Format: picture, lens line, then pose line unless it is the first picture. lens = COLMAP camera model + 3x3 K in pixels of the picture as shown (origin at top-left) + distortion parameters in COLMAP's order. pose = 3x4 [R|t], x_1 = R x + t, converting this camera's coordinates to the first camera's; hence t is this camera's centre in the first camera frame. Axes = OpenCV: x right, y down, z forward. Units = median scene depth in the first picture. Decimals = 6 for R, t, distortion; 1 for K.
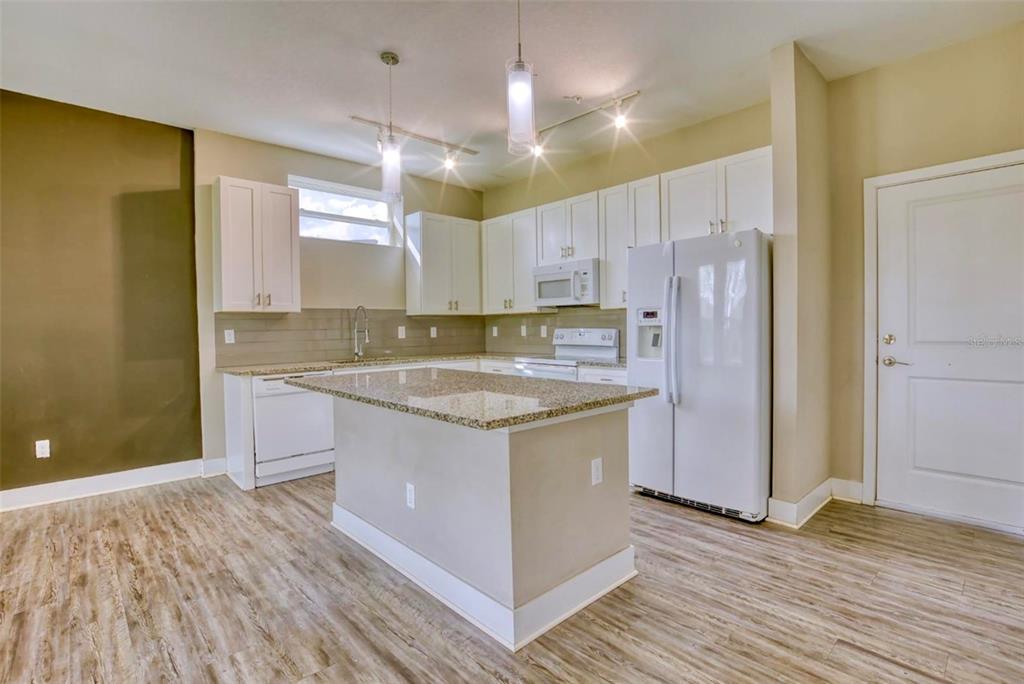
lens RADIAL K [[484.7, 0, 511.4], [0, 484.7, 337.2], [0, 0, 1]] dist [-0.037914, 0.007271]
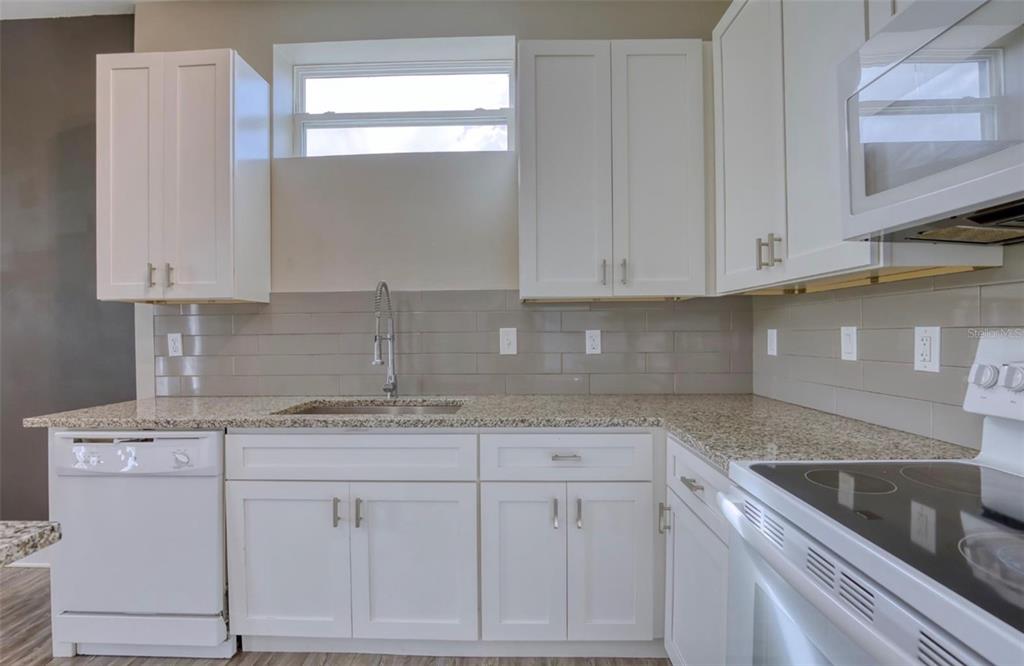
lens RADIAL K [[483.9, 0, 511.6], [0, 483.9, 336.3], [0, 0, 1]] dist [-0.027302, -0.000342]
pose [[0.725170, 0.013384, -0.688440, 0.113598], [-0.017570, 0.999845, 0.000931, -0.021054], [0.688346, 0.011421, 0.725293, 0.956912]]
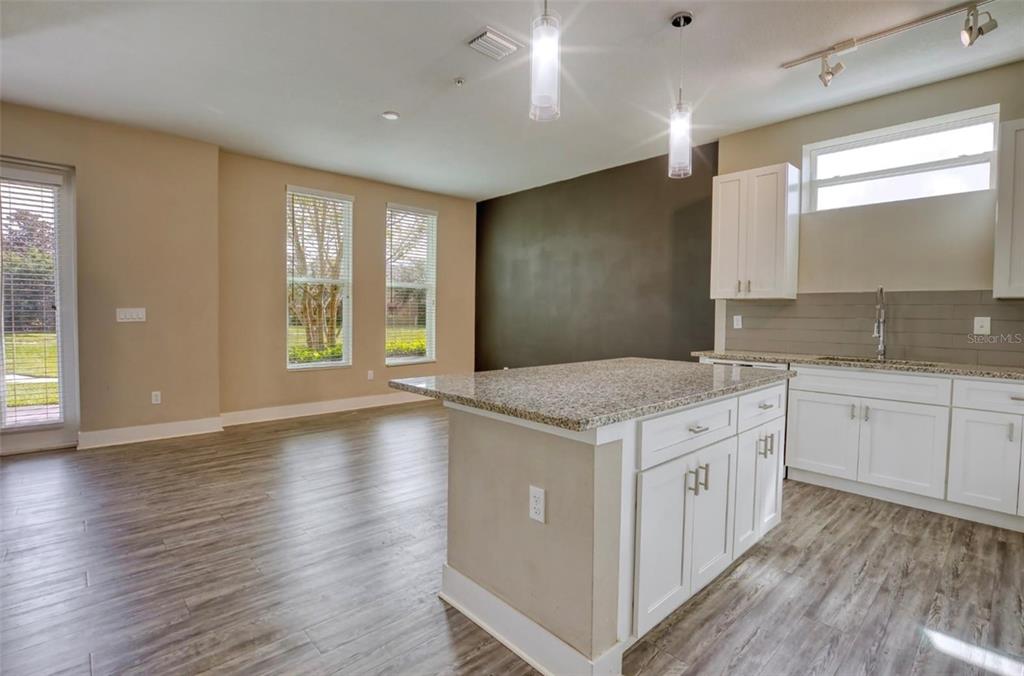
lens RADIAL K [[481.0, 0, 510.8], [0, 481.0, 334.2], [0, 0, 1]] dist [-0.037709, 0.007078]
pose [[-0.006500, 0.053908, -0.998525, 0.534380], [-0.032599, 0.998004, 0.054092, -0.017512], [0.999447, 0.032903, -0.004730, 0.553430]]
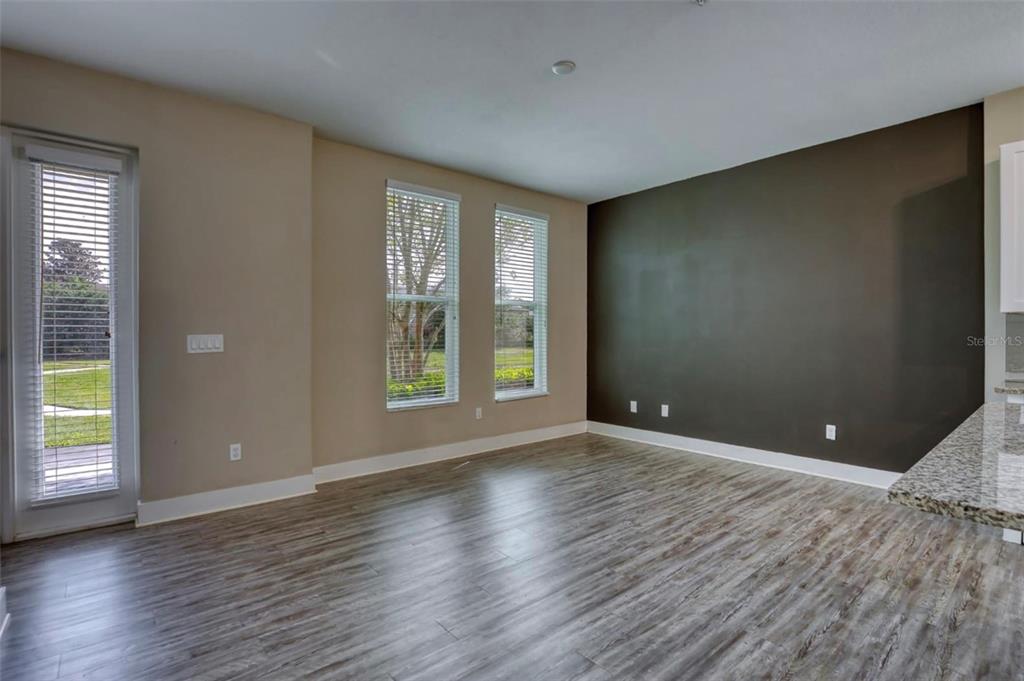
lens RADIAL K [[484.7, 0, 518.4], [0, 484.7, 341.1], [0, 0, 1]] dist [-0.037914, 0.007271]
pose [[-0.045396, 0.023969, -0.998681, 0.234781], [-0.019937, 0.999491, 0.024894, -0.010025], [0.998770, 0.021040, -0.044895, 0.225304]]
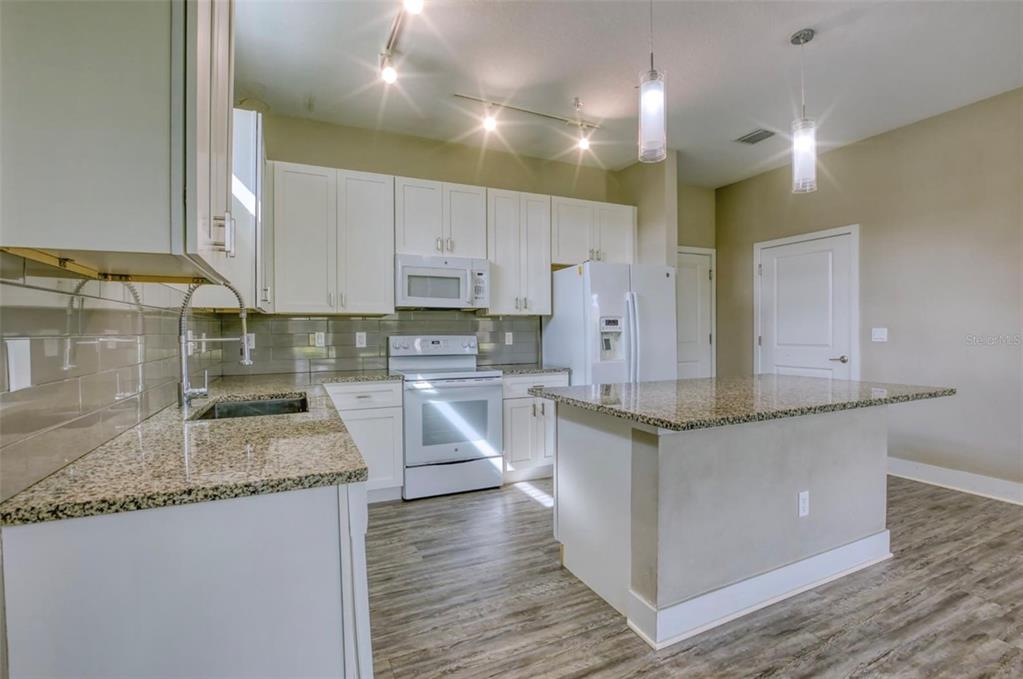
lens RADIAL K [[484.2, 0, 513.0], [0, 484.2, 338.6], [0, 0, 1]] dist [-0.037914, 0.007271]
pose [[0.303546, -0.001202, 0.952816, -0.807890], [0.022300, 0.999734, -0.005844, -0.005857], [-0.952556, 0.023022, 0.303492, 0.785634]]
